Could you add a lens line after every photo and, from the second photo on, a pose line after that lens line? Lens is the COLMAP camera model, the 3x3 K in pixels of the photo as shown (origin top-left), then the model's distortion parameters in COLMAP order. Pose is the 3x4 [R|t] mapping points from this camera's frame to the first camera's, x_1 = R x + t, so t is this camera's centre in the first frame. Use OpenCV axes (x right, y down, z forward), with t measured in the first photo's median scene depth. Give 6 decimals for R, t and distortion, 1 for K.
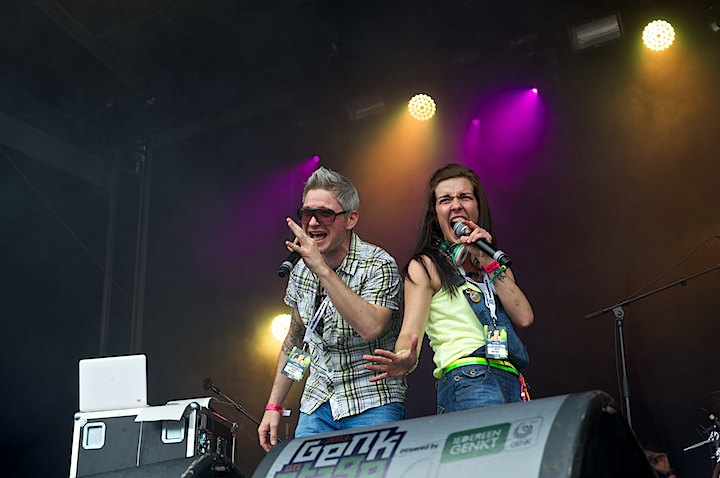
lens RADIAL K [[1294.3, 0, 360.0], [0, 1294.3, 239.0], [0, 0, 1]] dist [0.140050, -0.162190]
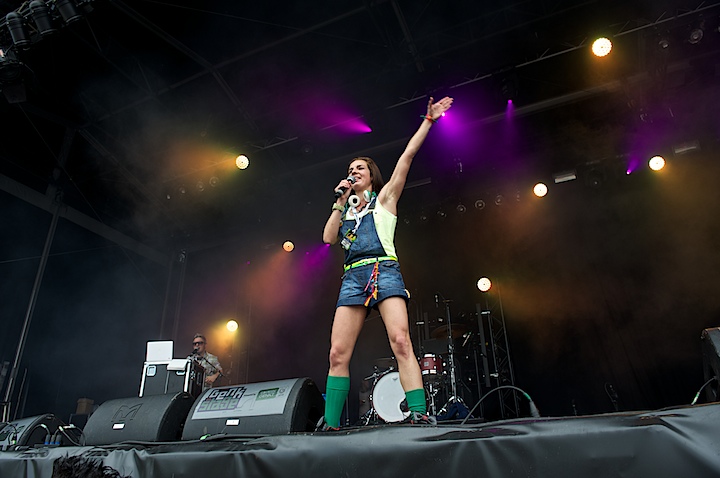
lens RADIAL K [[489.7, 0, 360.0], [0, 489.7, 239.0], [0, 0, 1]] dist [-0.051520, 0.000276]
pose [[0.983432, 0.059060, 0.171387, 0.058564], [-0.042855, 0.994385, -0.096760, -0.073938], [-0.176139, 0.087812, 0.980441, -0.142284]]
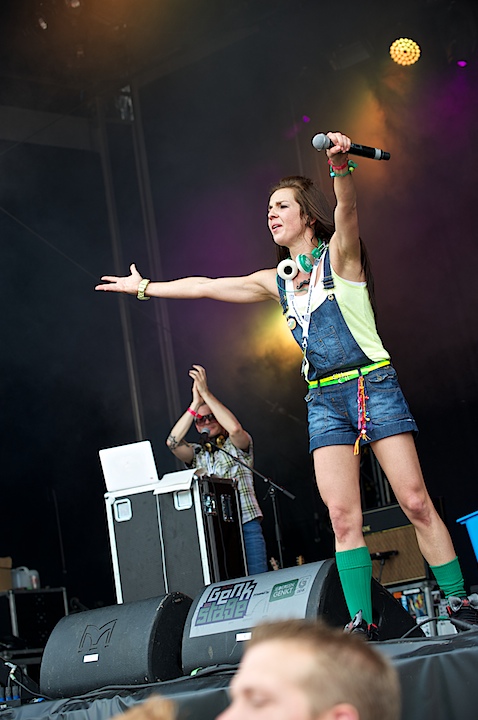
lens RADIAL K [[1977.2, 0, 262.4], [0, 1977.2, 361.5], [0, 0, 1]] dist [-0.074984, -0.115649]
pose [[0.975228, -0.160993, -0.151693, 0.400854], [0.187878, 0.964827, 0.183876, -0.526644], [0.116755, -0.207821, 0.971174, -1.335866]]
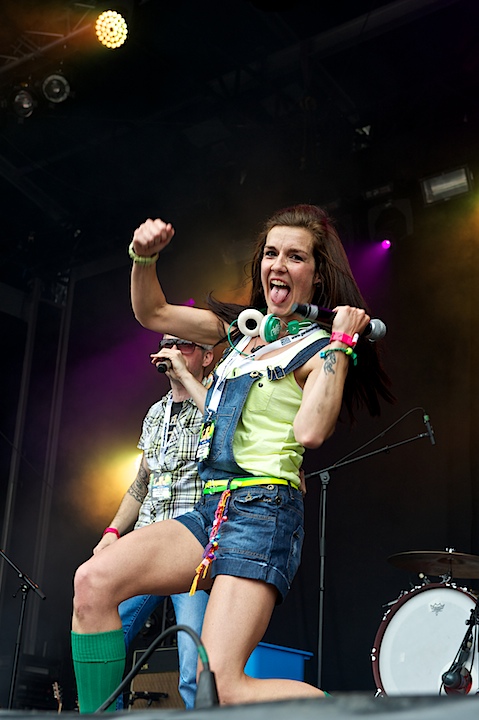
lens RADIAL K [[1321.0, 0, 272.8], [0, 1321.0, 409.4], [0, 0, 1]] dist [0.163968, -0.224711]
pose [[0.994825, 0.027774, -0.097731, 0.449109], [-0.023476, 0.998718, 0.044853, -0.081435], [0.098852, -0.042326, 0.994202, -0.147946]]
